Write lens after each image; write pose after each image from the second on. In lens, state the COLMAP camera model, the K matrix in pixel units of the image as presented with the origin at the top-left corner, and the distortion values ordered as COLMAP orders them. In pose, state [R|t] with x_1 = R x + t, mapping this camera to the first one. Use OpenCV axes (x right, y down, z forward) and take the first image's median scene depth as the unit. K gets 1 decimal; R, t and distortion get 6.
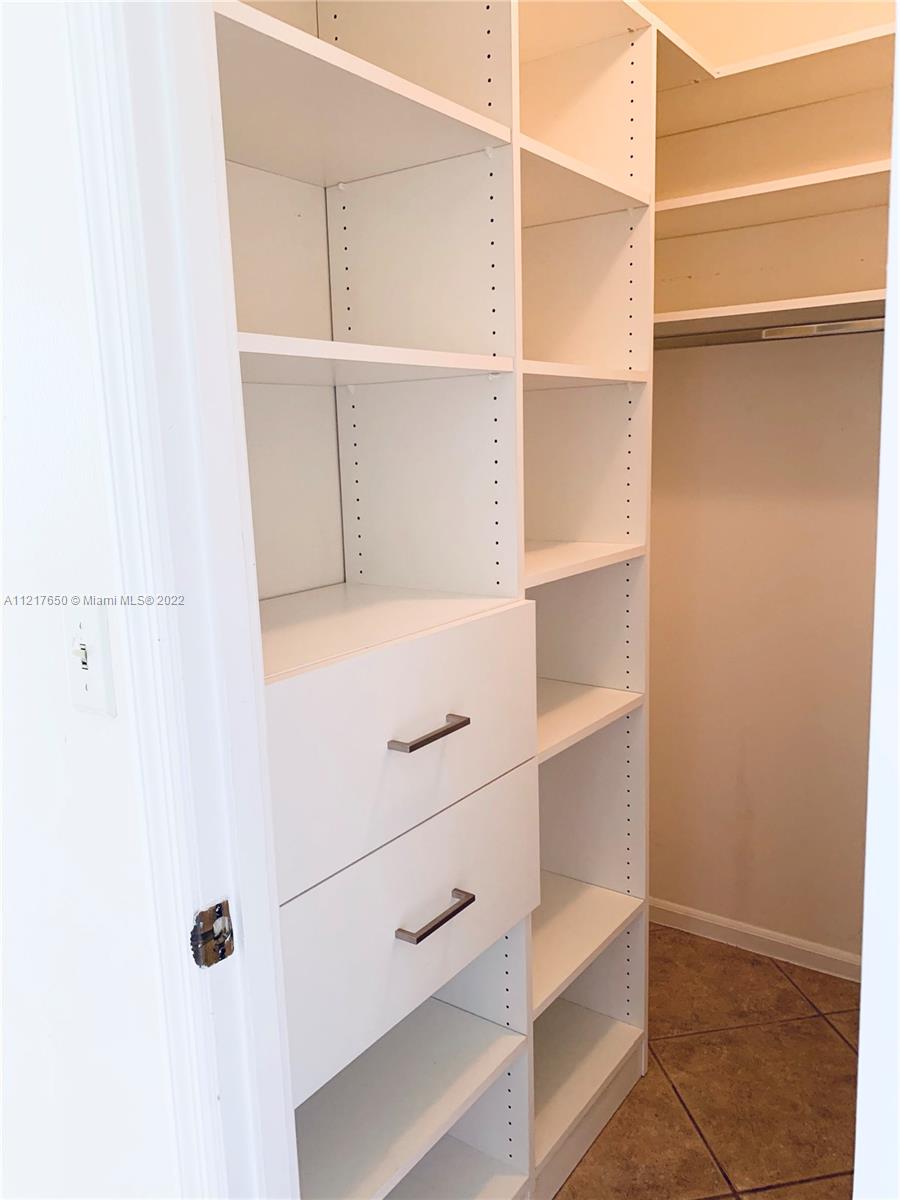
lens RADIAL K [[920.9, 0, 449.6], [0, 920.9, 591.8], [0, 0, 1]] dist [0.050792, -0.054363]
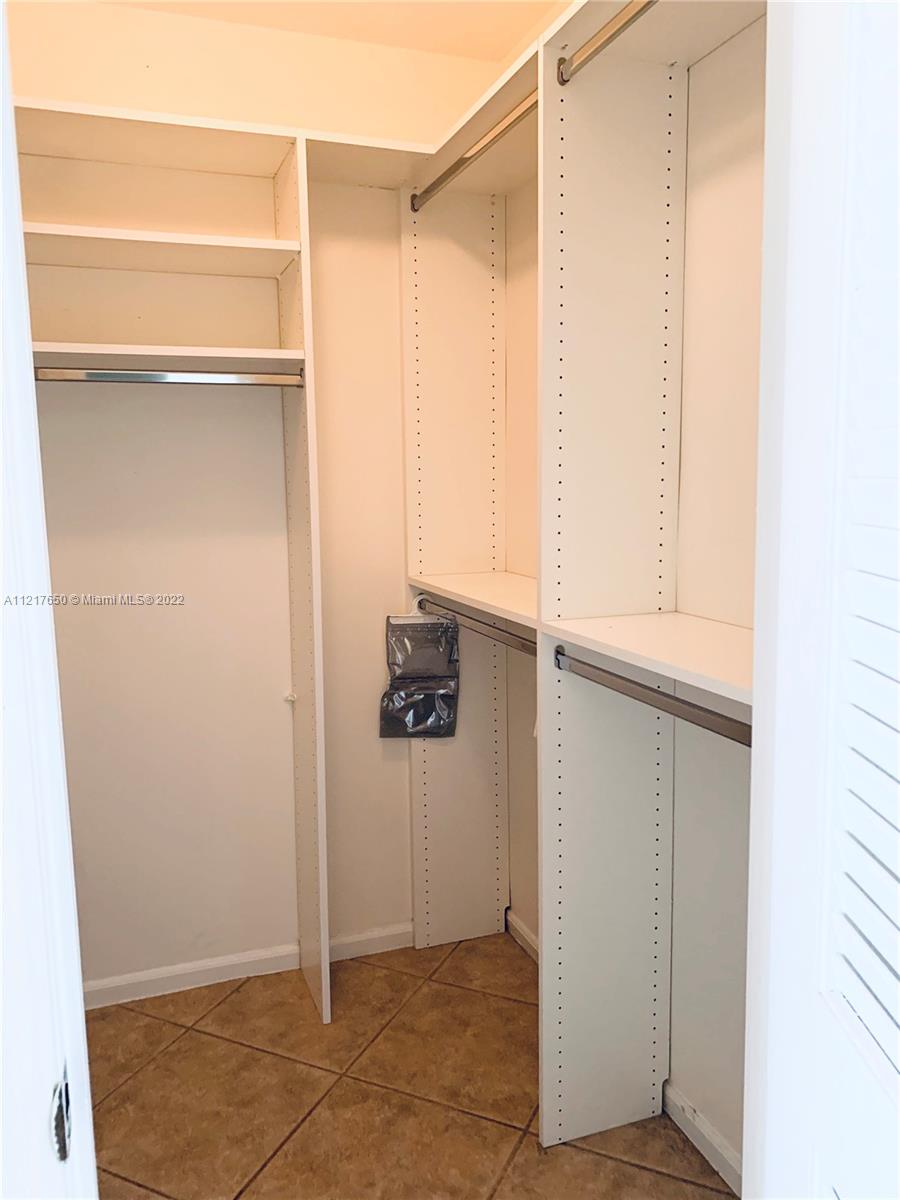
lens RADIAL K [[920.9, 0, 447.4], [0, 920.9, 607.1], [0, 0, 1]] dist [0.050792, -0.054363]
pose [[0.571826, -0.101883, 0.814024, -0.260398], [0.136021, 0.990299, 0.028395, -0.006451], [-0.809020, 0.094488, 0.580137, 0.122340]]
